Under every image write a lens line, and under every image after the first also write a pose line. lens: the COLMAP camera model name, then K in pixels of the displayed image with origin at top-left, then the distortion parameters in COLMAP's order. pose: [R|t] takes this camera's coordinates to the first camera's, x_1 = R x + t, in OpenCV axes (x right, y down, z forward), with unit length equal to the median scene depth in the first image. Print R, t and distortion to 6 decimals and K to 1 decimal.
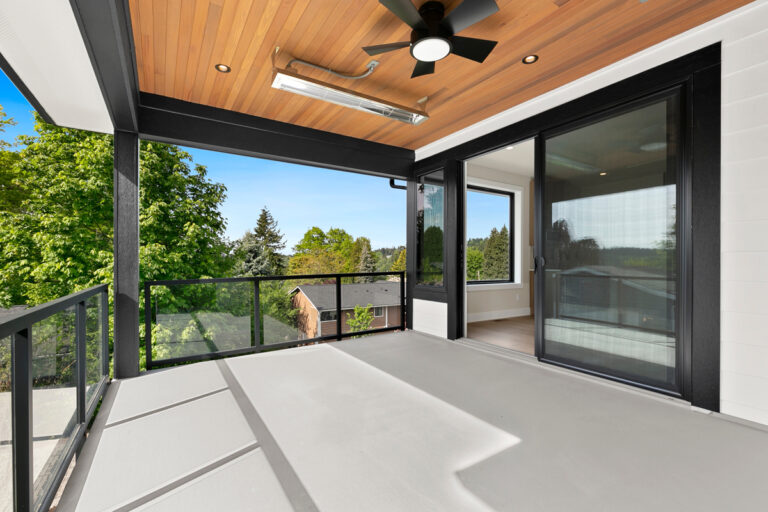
lens RADIAL K [[345.6, 0, 387.8], [0, 345.6, 260.4], [0, 0, 1]] dist [0.012652, -0.000162]
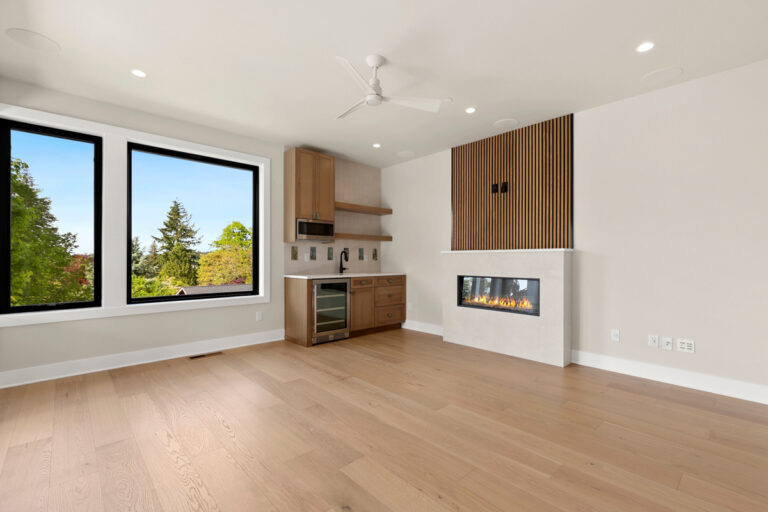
lens RADIAL K [[345.6, 0, 382.6], [0, 345.6, 259.5], [0, 0, 1]] dist [0.012652, -0.000162]
pose [[0.983735, -0.001312, 0.179623, 0.485764], [0.000121, 0.999978, 0.006641, -0.011468], [-0.179628, -0.006511, 0.983713, 0.263878]]
